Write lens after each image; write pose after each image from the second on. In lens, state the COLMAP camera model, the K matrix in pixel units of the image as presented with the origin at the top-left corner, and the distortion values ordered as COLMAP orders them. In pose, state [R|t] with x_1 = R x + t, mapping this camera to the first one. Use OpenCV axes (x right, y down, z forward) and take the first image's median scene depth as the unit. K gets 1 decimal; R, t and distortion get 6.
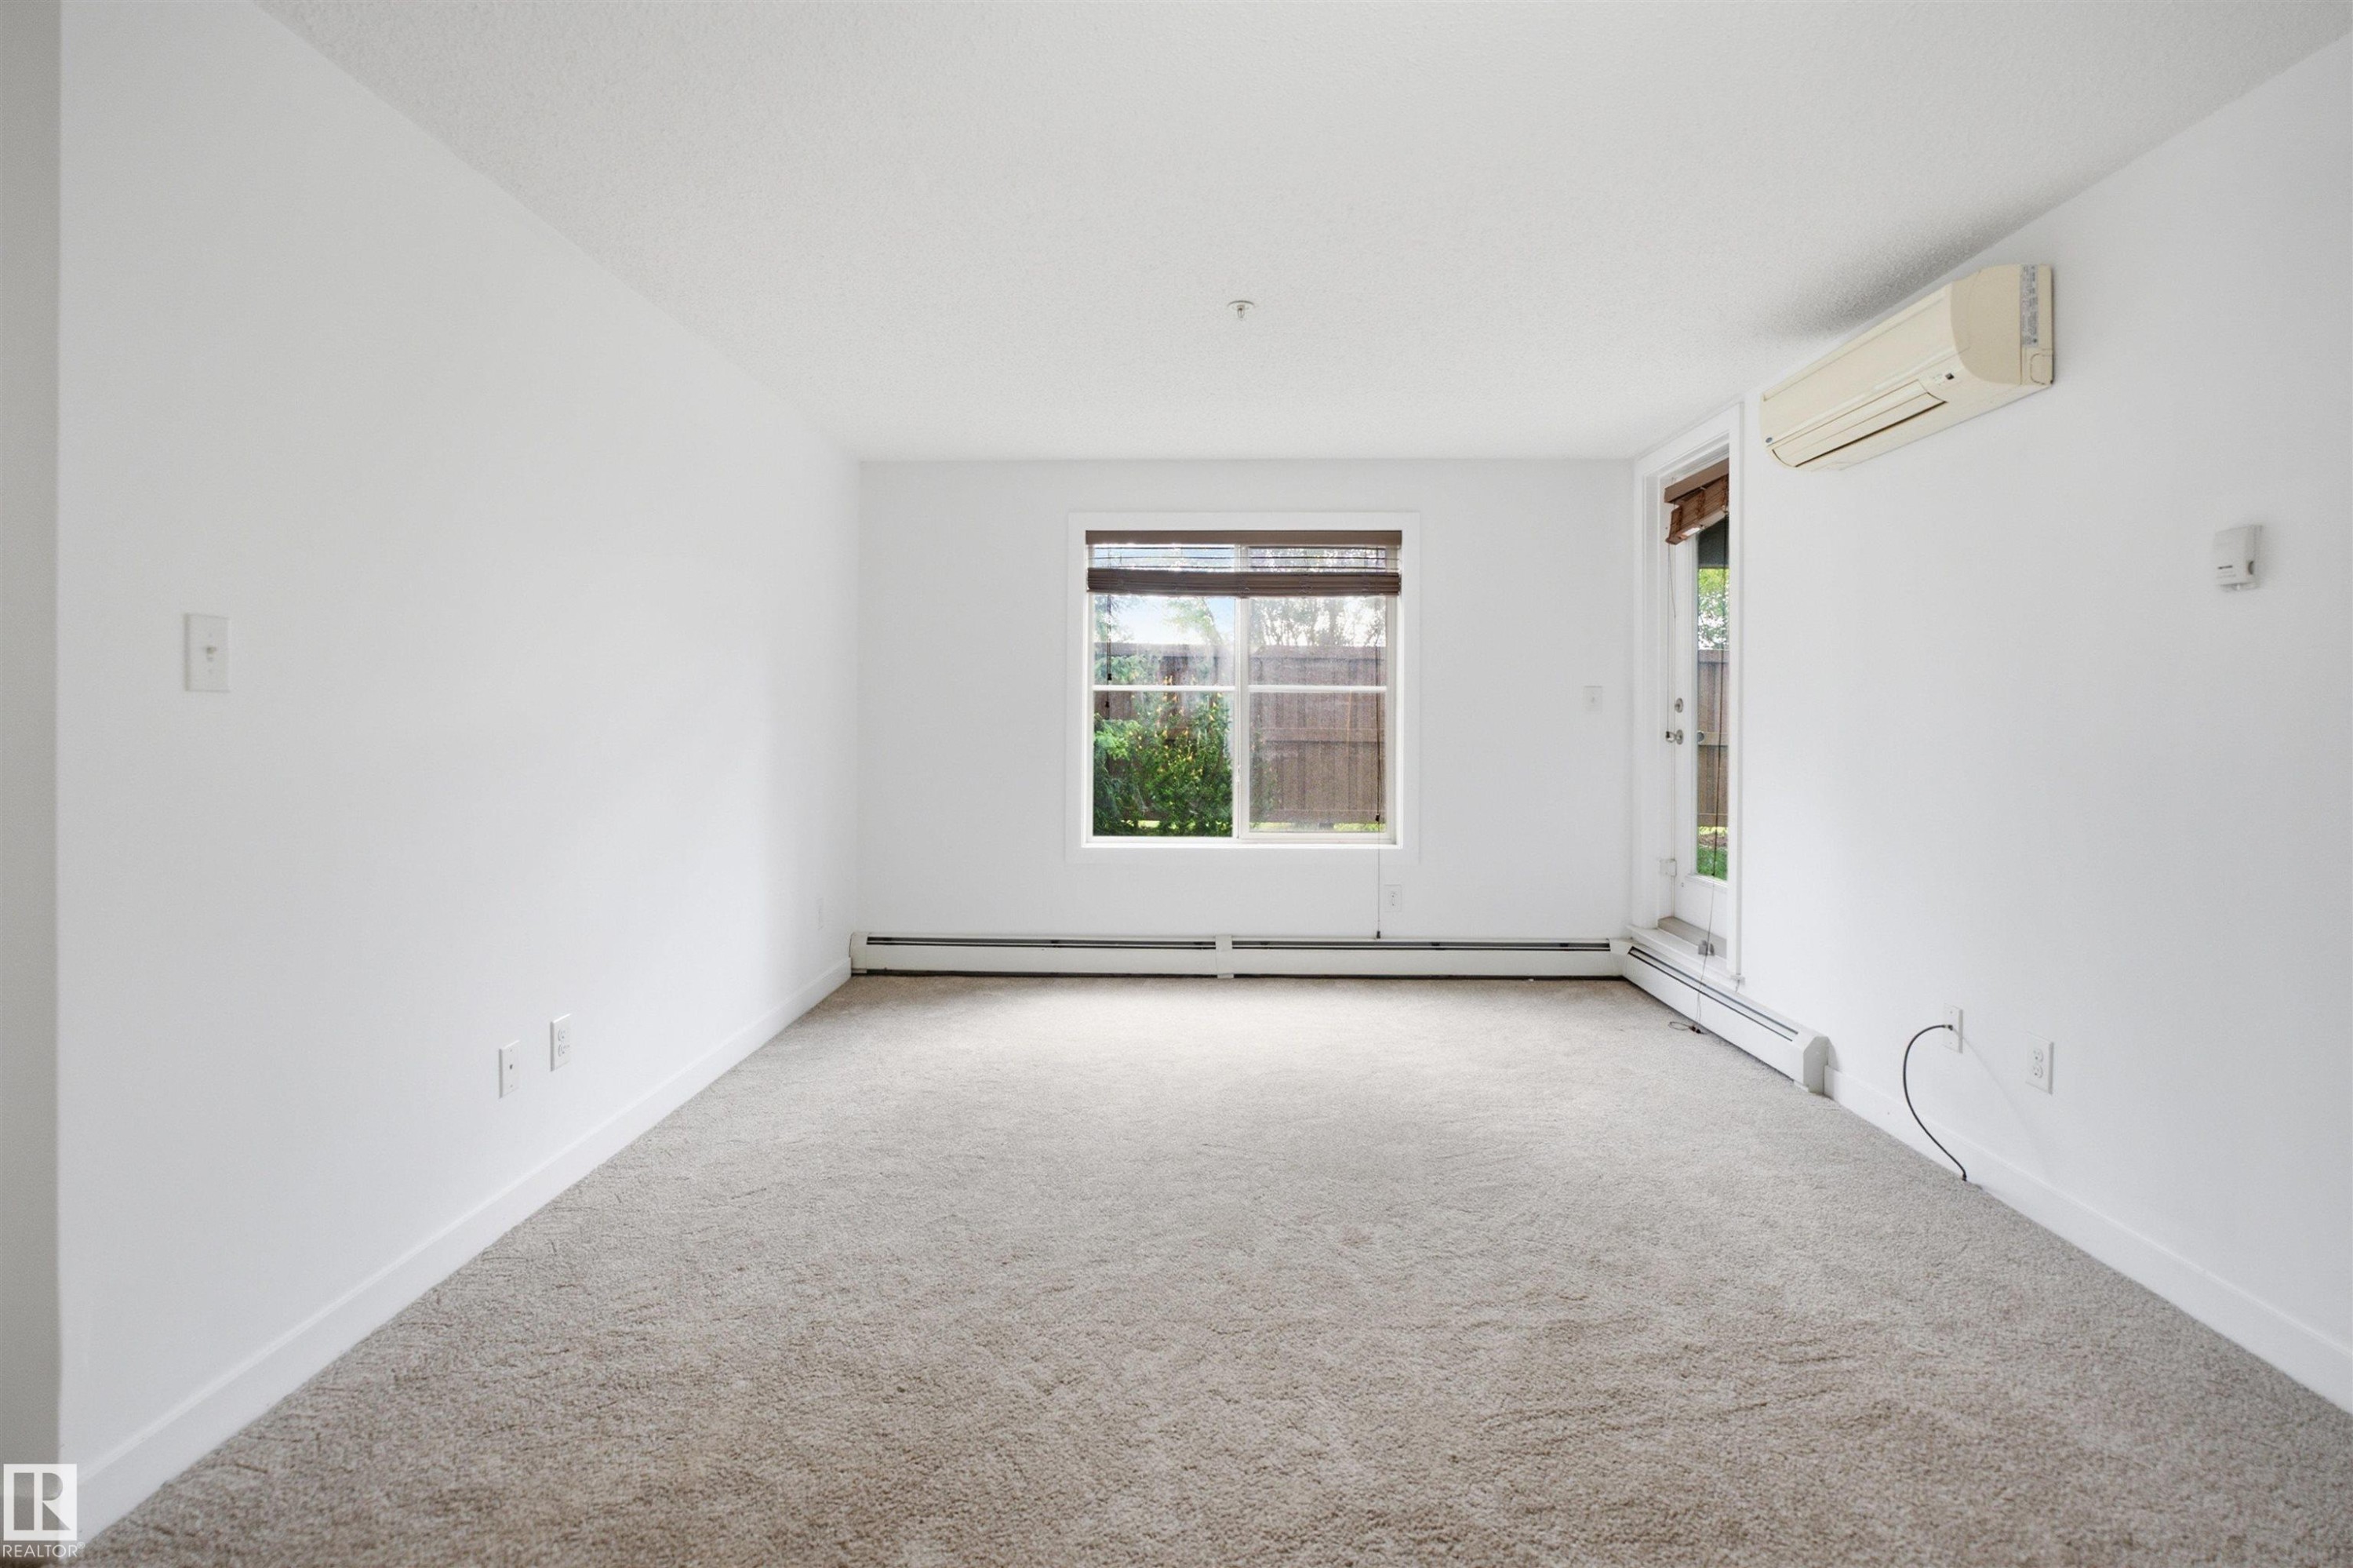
lens RADIAL K [[1095.4, 0, 1181.0], [0, 1095.4, 720.3], [0, 0, 1]] dist [-0.009221, 0.001283]
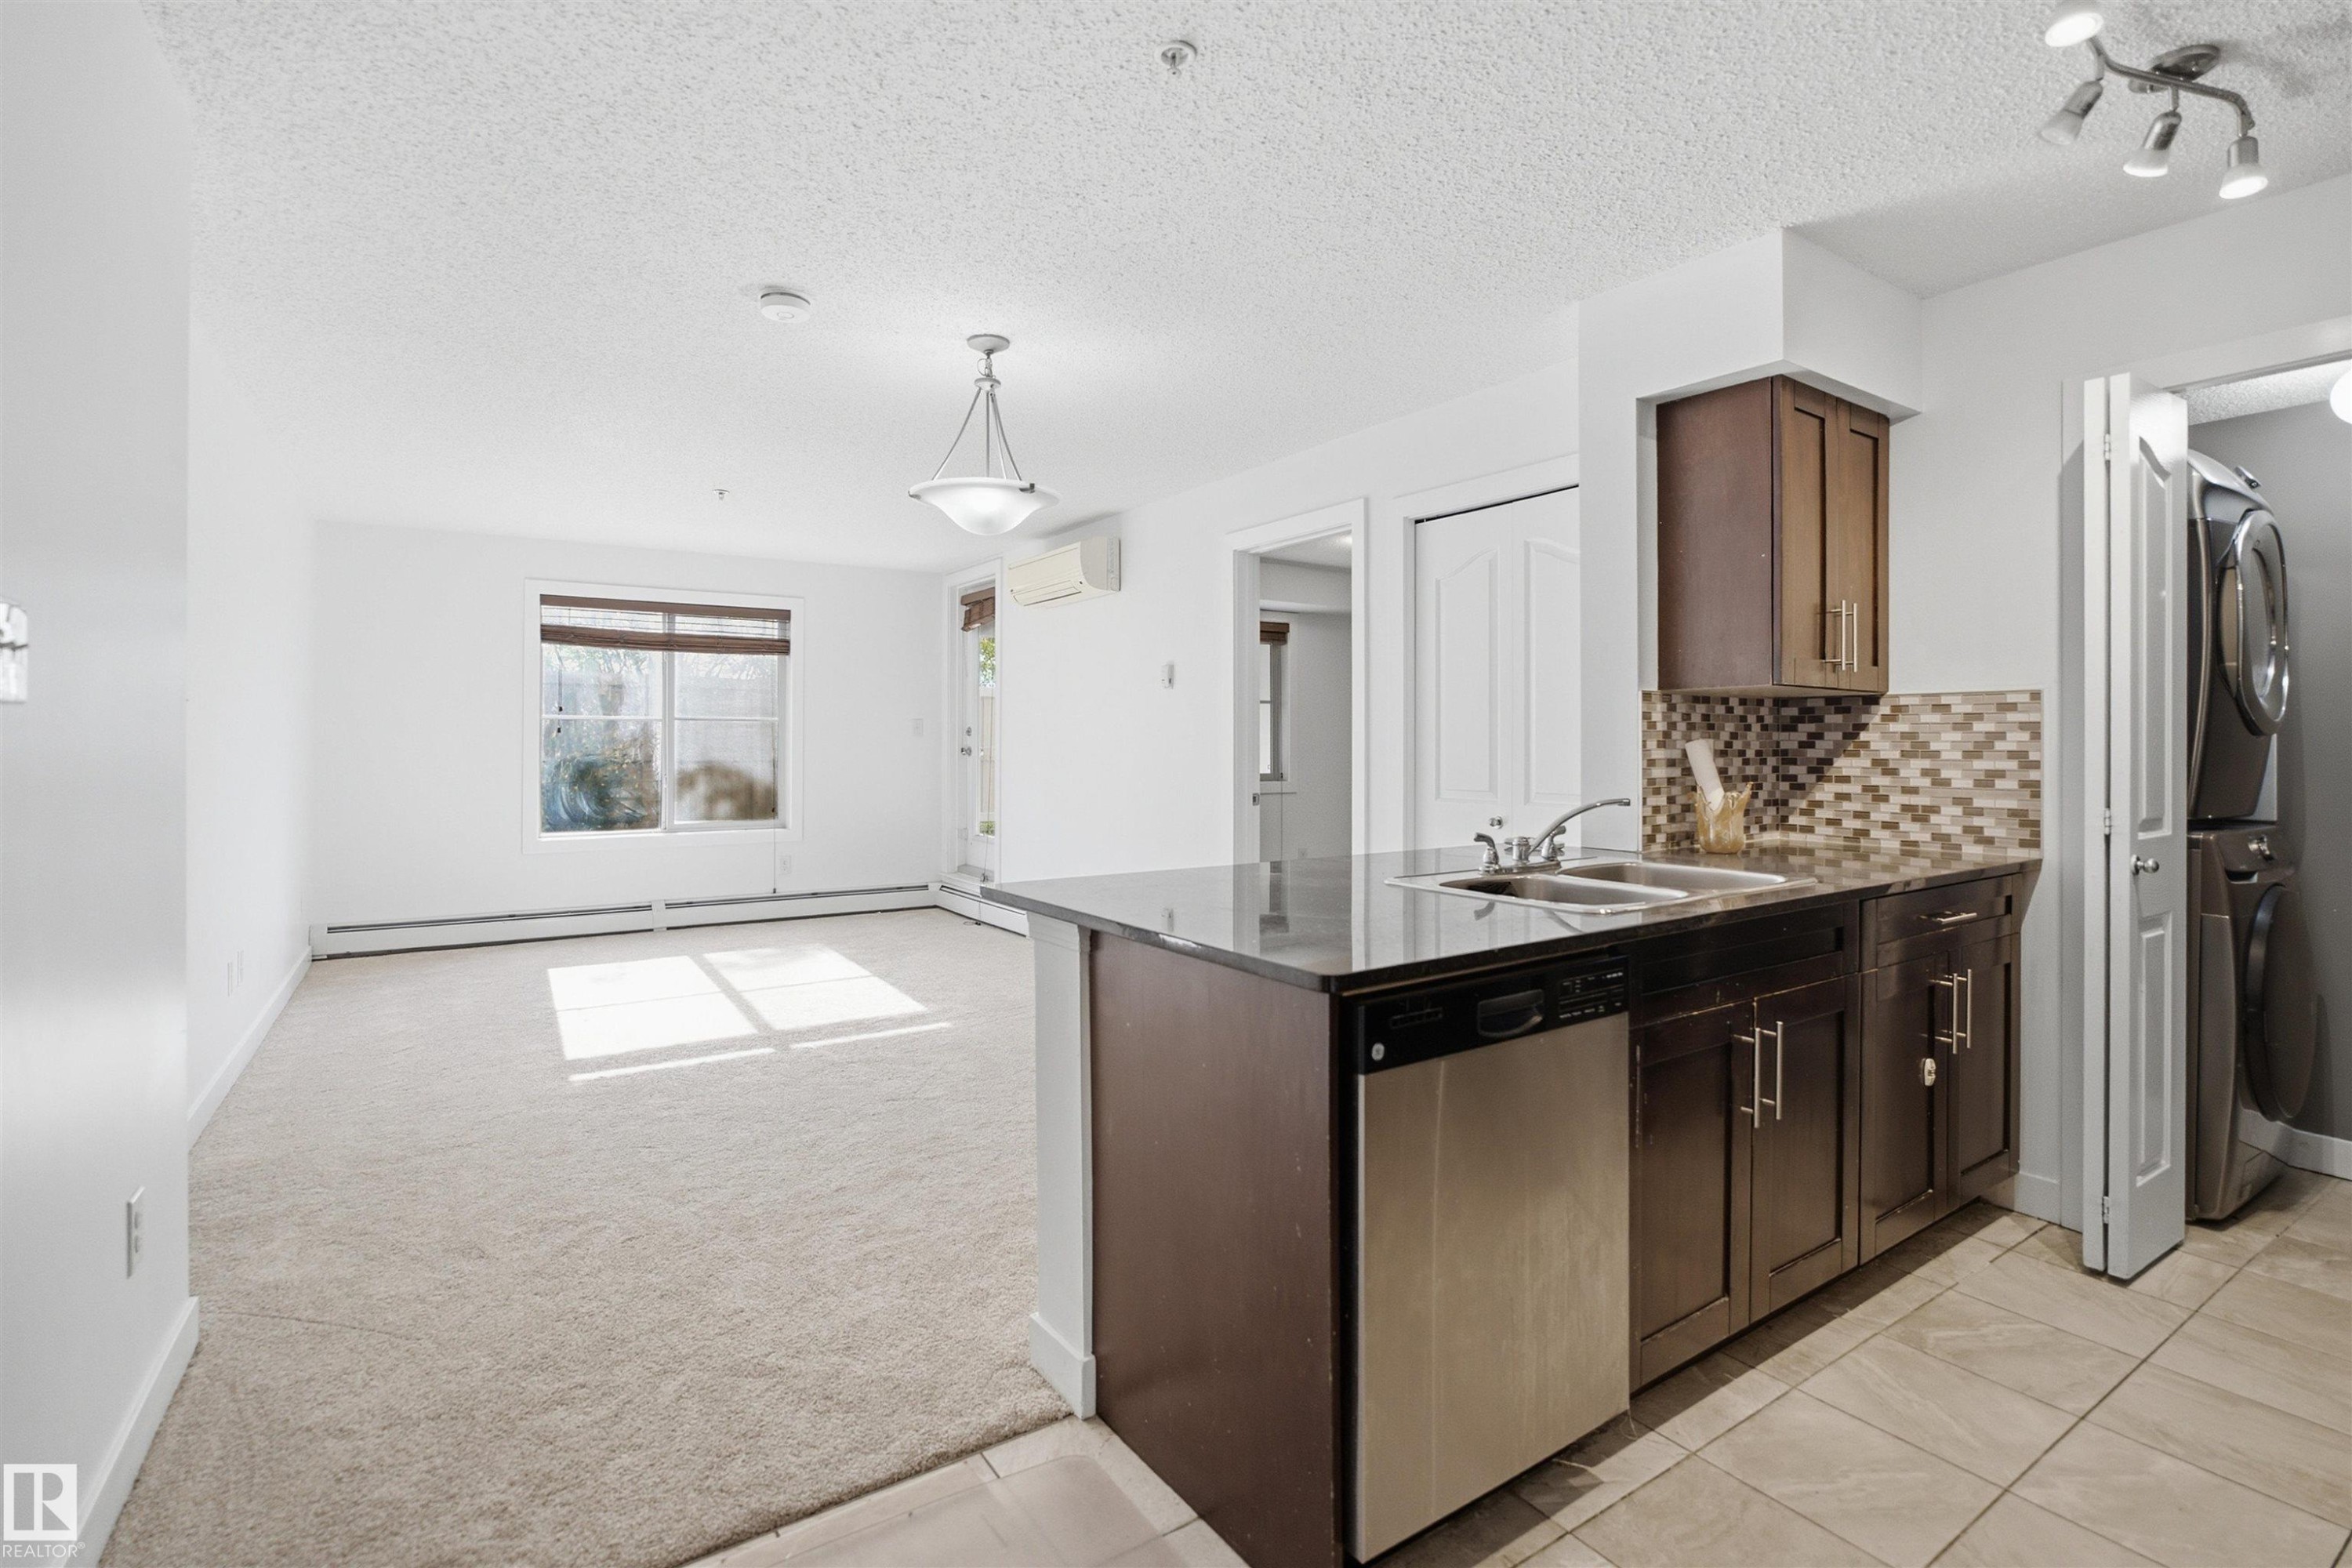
lens RADIAL K [[1094.9, 0, 1176.3], [0, 1094.9, 735.0], [0, 0, 1]] dist [-0.009221, 0.001283]
pose [[0.821626, 0.002318, 0.570022, -0.206704], [0.003689, 0.999949, -0.009383, 0.006283], [-0.570015, 0.009812, 0.821576, -0.484862]]
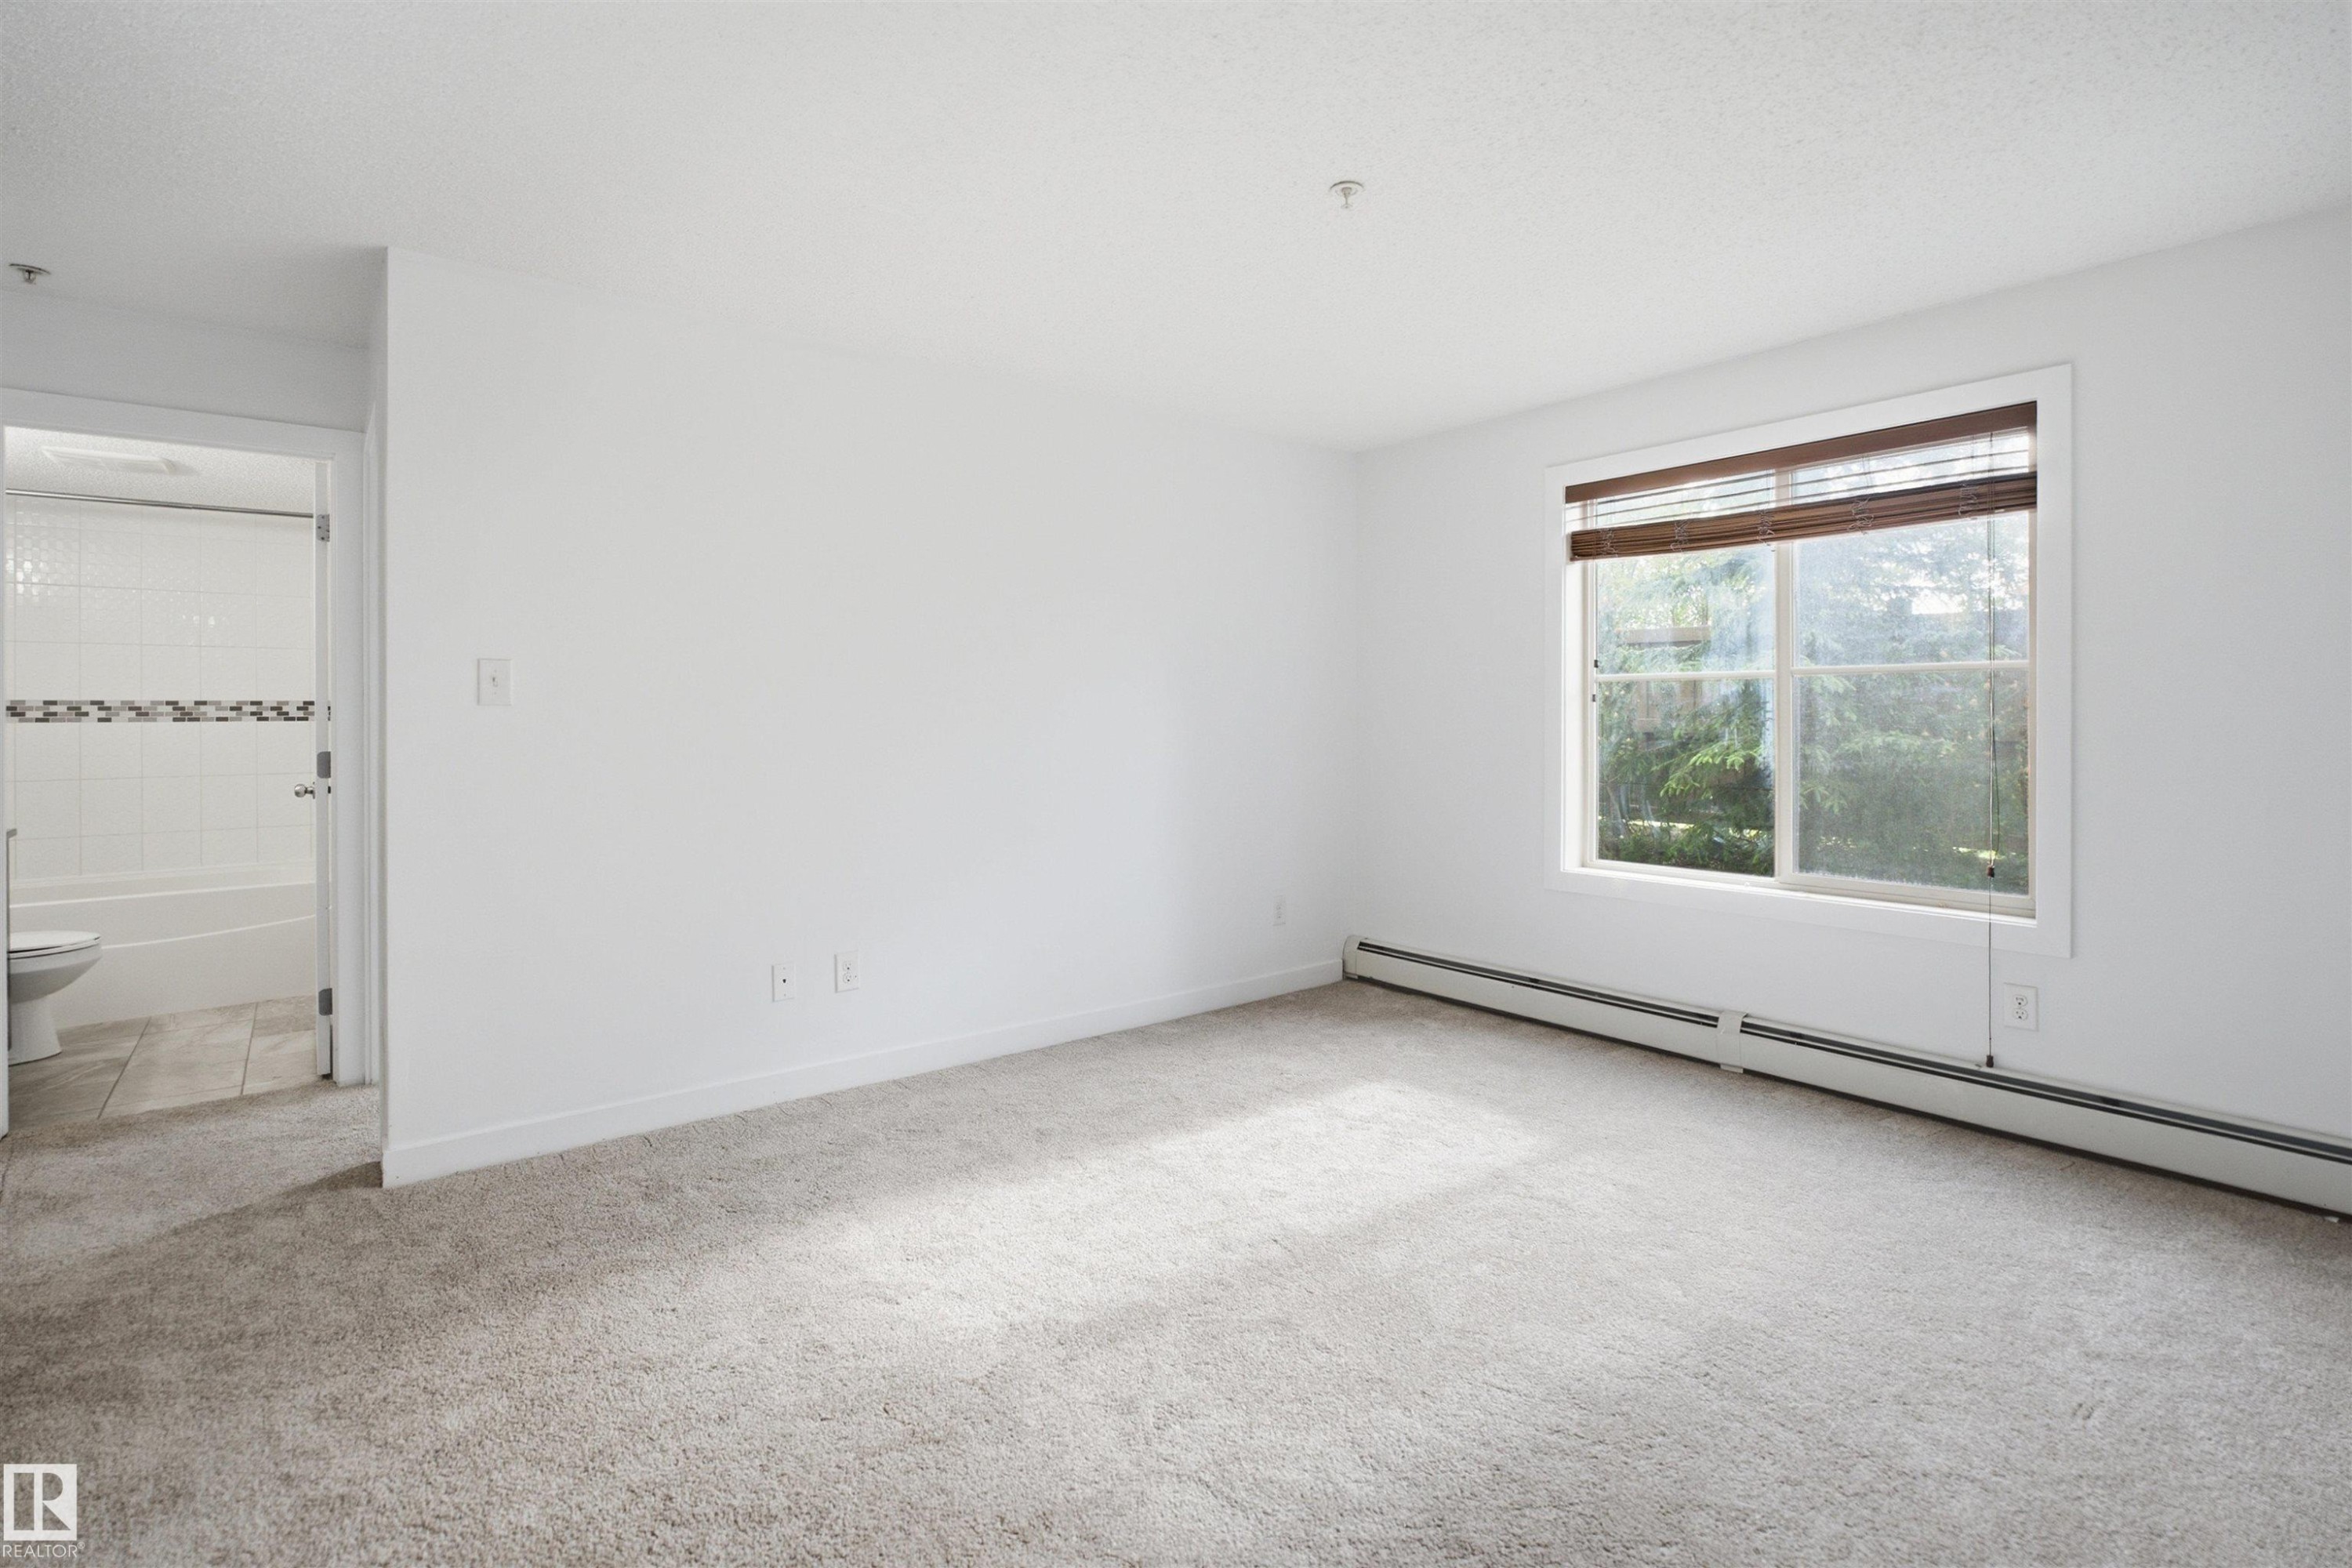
lens RADIAL K [[1094.9, 0, 1173.8], [0, 1094.9, 701.2], [0, 0, 1]] dist [-0.009221, 0.001283]
pose [[0.638239, -0.019652, -0.769588, 0.362611], [0.006720, 0.999778, -0.019956, 0.002905], [0.769809, 0.007565, 0.638229, 0.254152]]
